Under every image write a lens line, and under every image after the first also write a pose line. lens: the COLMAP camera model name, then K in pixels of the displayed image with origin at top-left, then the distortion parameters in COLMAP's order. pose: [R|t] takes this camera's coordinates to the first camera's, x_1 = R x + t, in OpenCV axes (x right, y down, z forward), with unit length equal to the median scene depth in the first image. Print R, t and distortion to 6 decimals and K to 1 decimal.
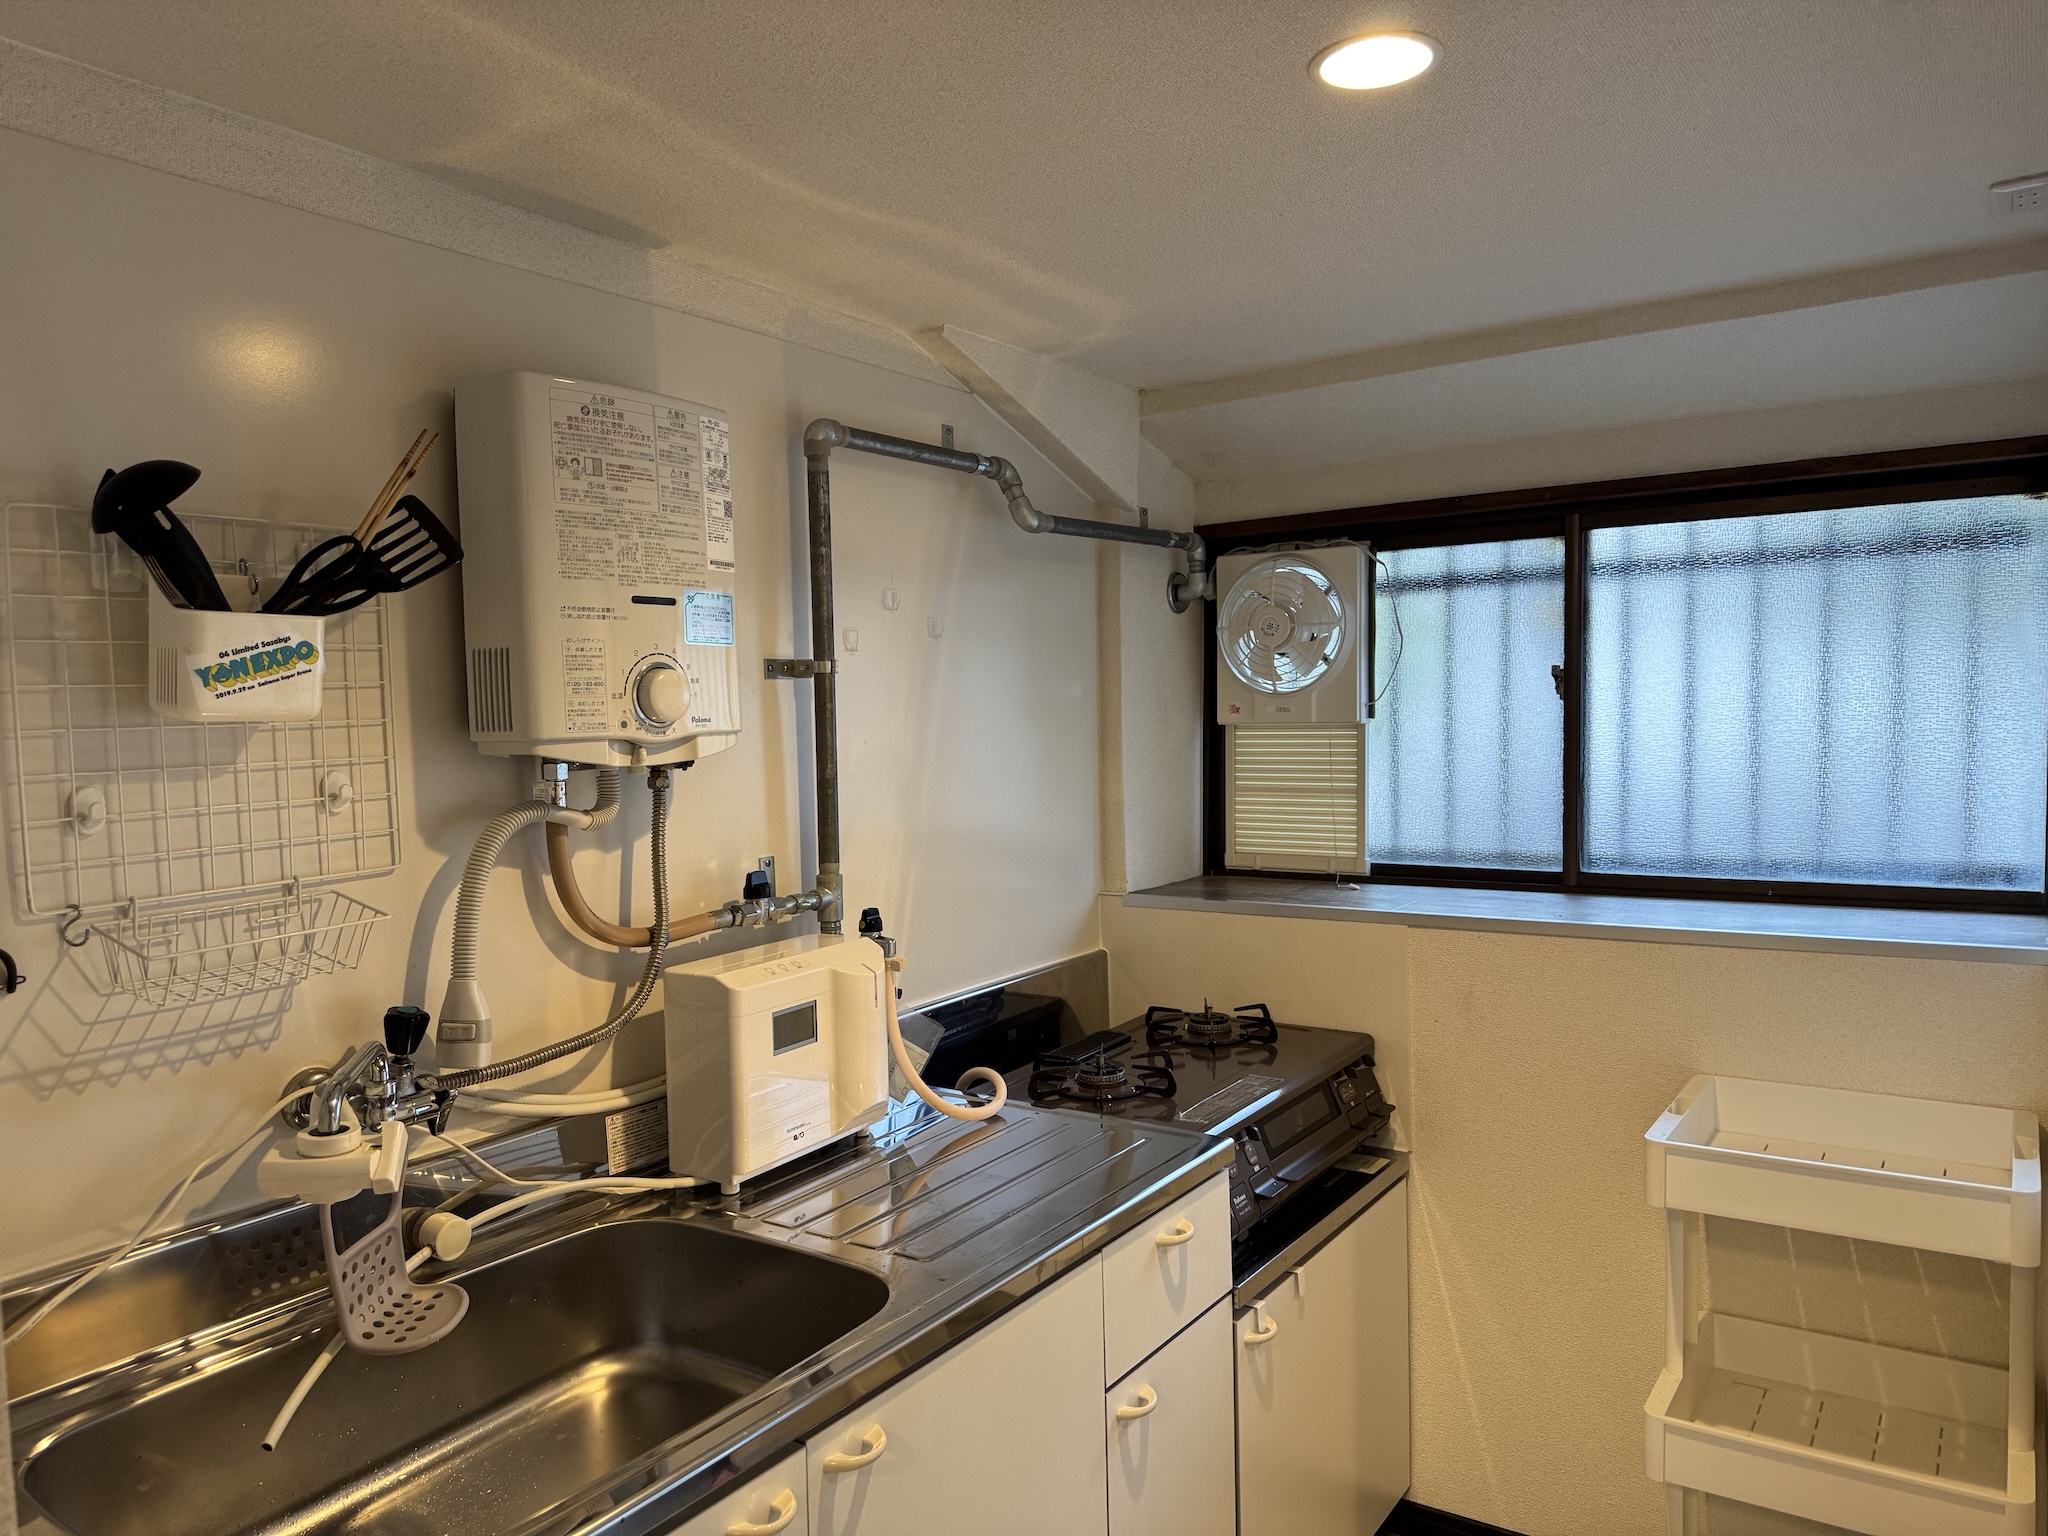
lens RADIAL K [[1447.9, 0, 1009.3], [0, 1447.9, 771.0], [0, 0, 1]] dist [0.107702, -0.147833]
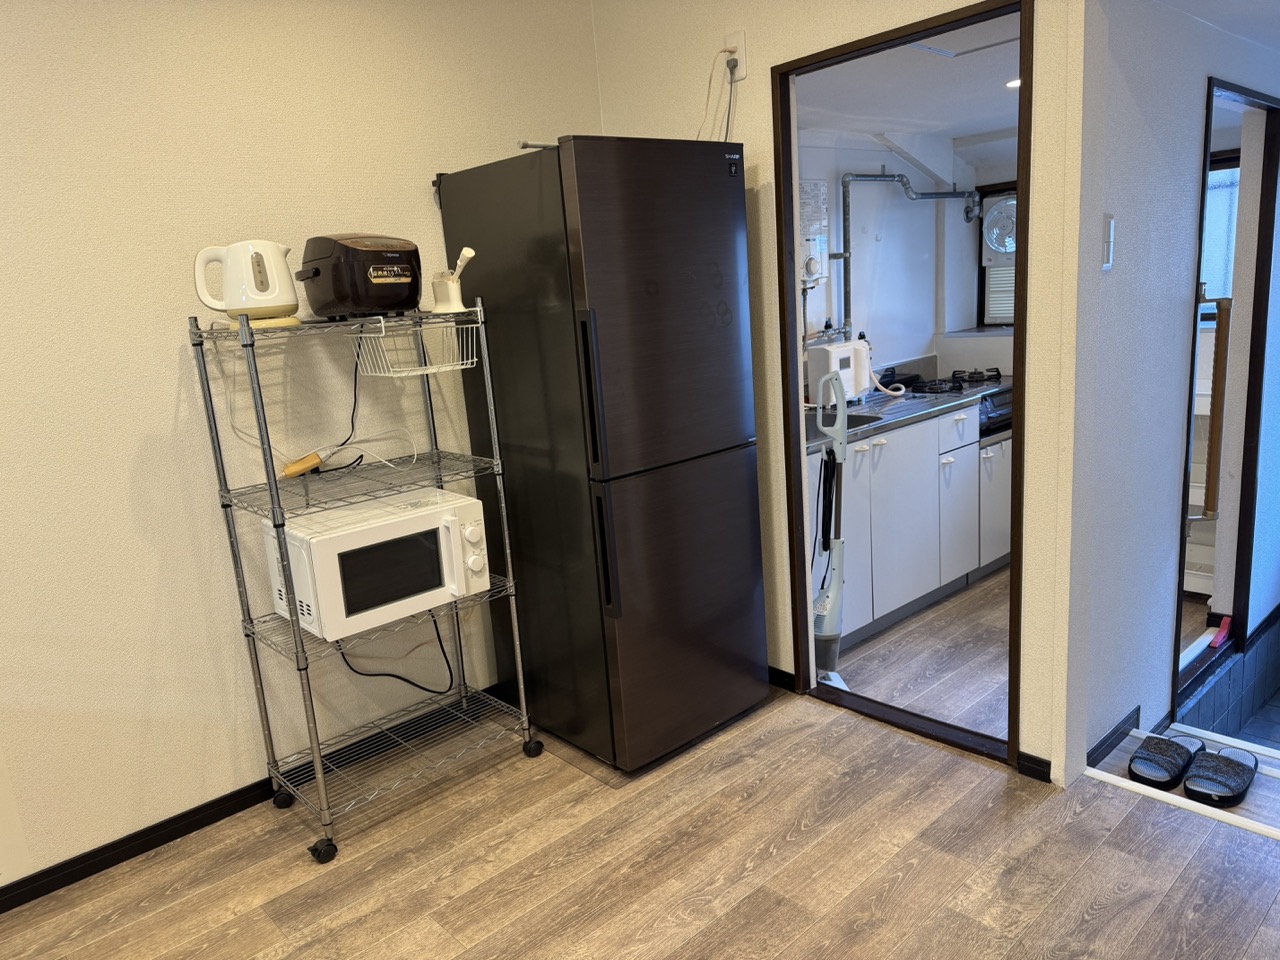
lens RADIAL K [[904.9, 0, 630.8], [0, 904.9, 481.9], [0, 0, 1]] dist [0.107702, -0.147833]
pose [[0.971084, -0.006976, -0.238635, -0.111553], [0.049190, 0.983972, 0.171404, 0.050318], [0.233615, -0.178186, 0.955863, -1.106784]]
